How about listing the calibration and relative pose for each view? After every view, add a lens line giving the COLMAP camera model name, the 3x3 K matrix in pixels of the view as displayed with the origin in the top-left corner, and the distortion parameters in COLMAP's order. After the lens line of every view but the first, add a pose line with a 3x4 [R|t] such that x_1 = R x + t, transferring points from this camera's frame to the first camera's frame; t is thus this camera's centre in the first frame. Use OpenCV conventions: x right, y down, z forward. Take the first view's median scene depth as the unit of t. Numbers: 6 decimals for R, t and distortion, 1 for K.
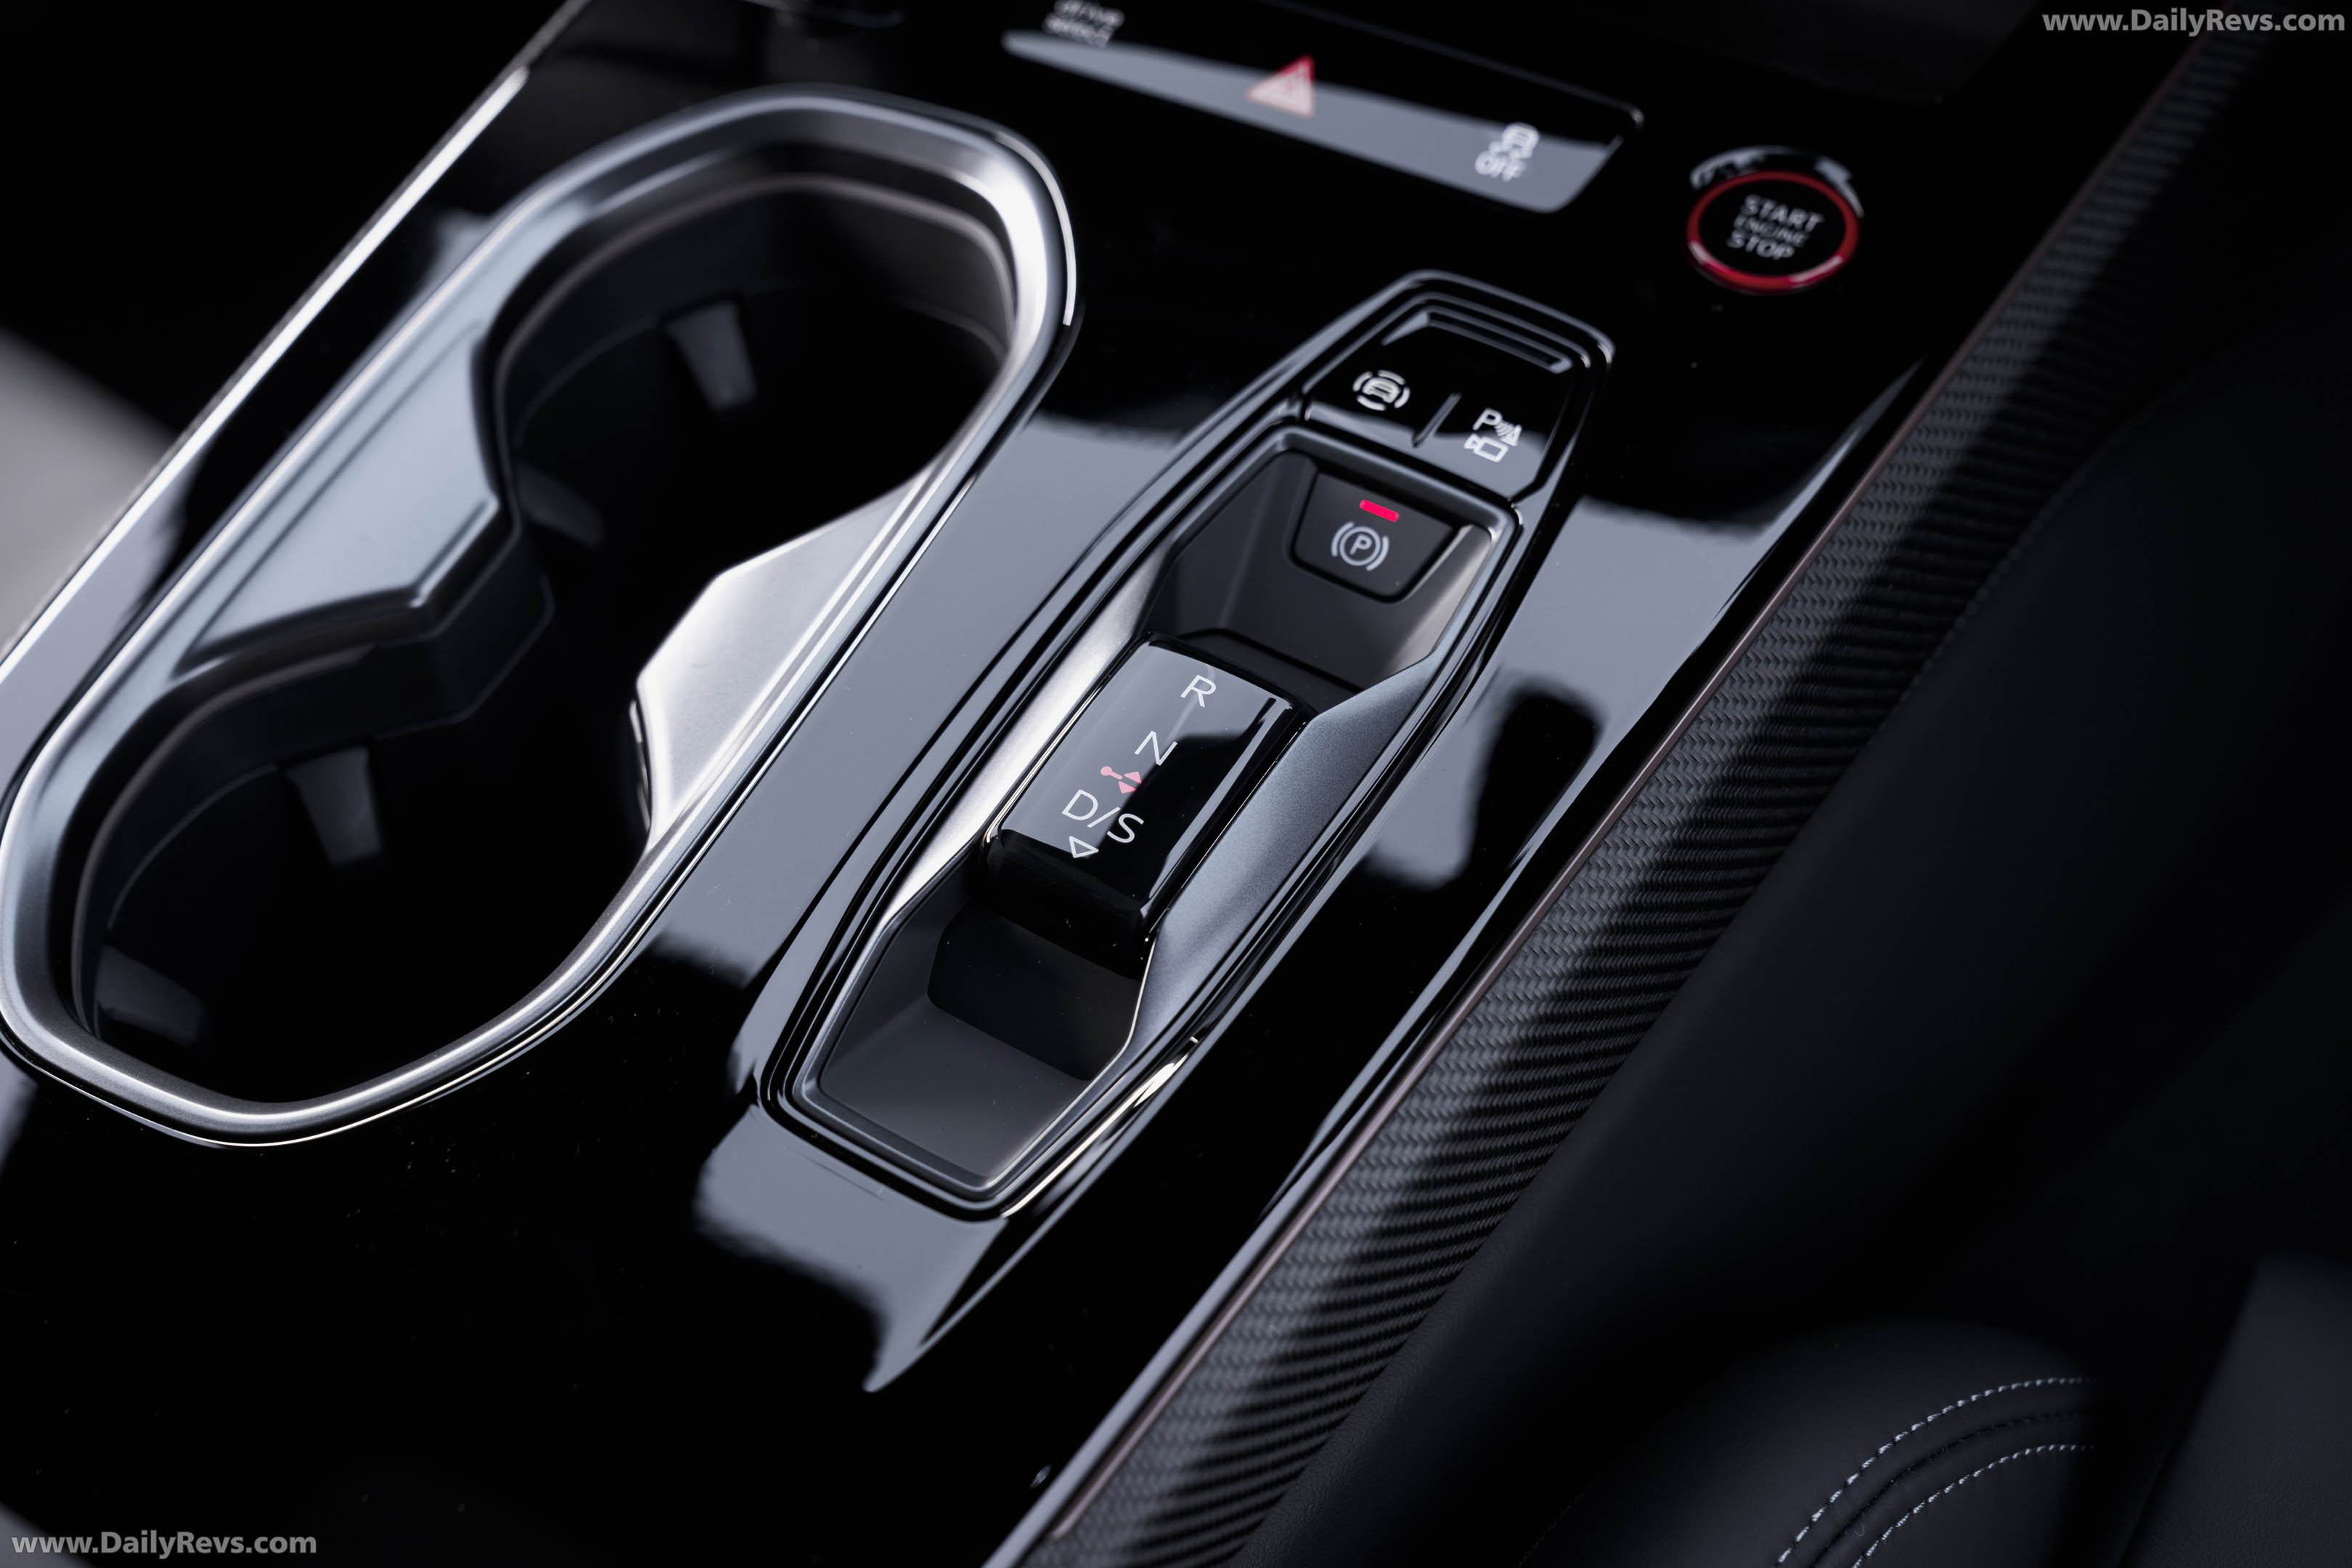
lens RADIAL K [[3354.8, 0, 1162.8], [0, 3354.8, 786.2], [0, 0, 1]] dist [0.043626, 0.000000]
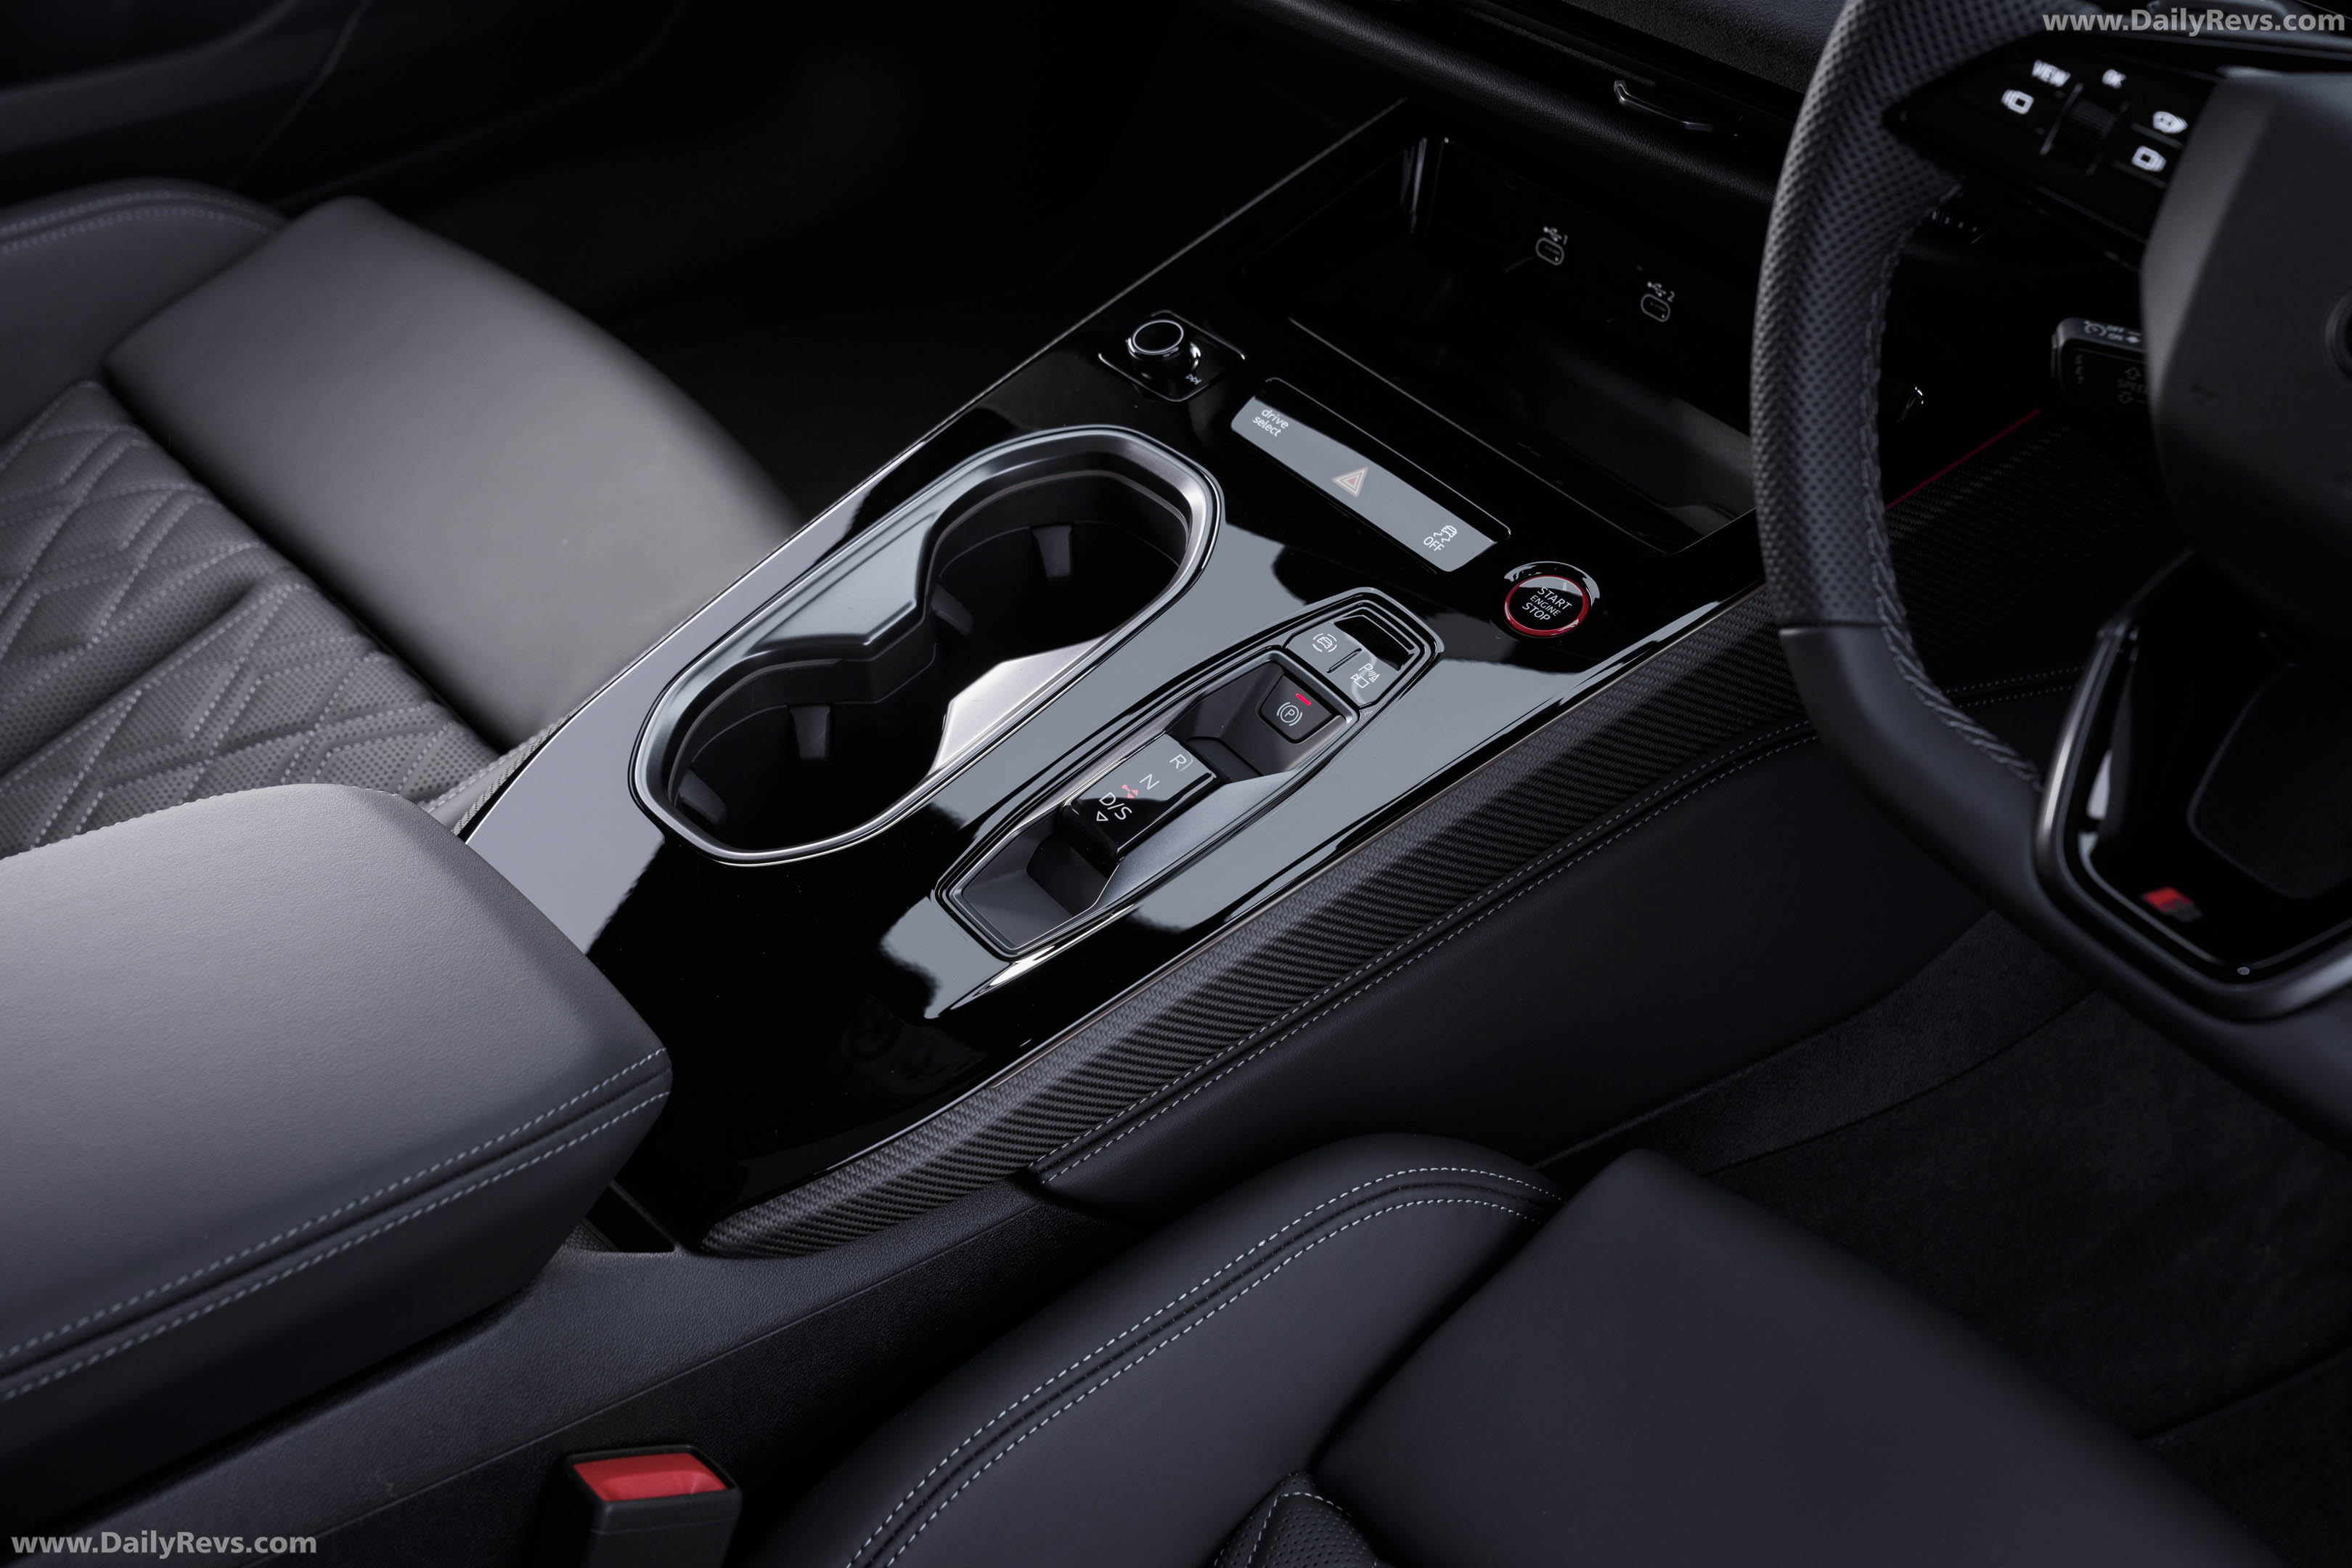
lens RADIAL K [[3659.6, 0, 1177.2], [0, 3659.6, 790.4], [0, 0, 1]] dist [0.047677, 0.000000]
pose [[0.954892, 0.219552, -0.199947, 0.440127], [-0.224872, 0.974380, -0.004007, -0.000418], [0.193944, 0.048789, 0.979799, -1.191741]]
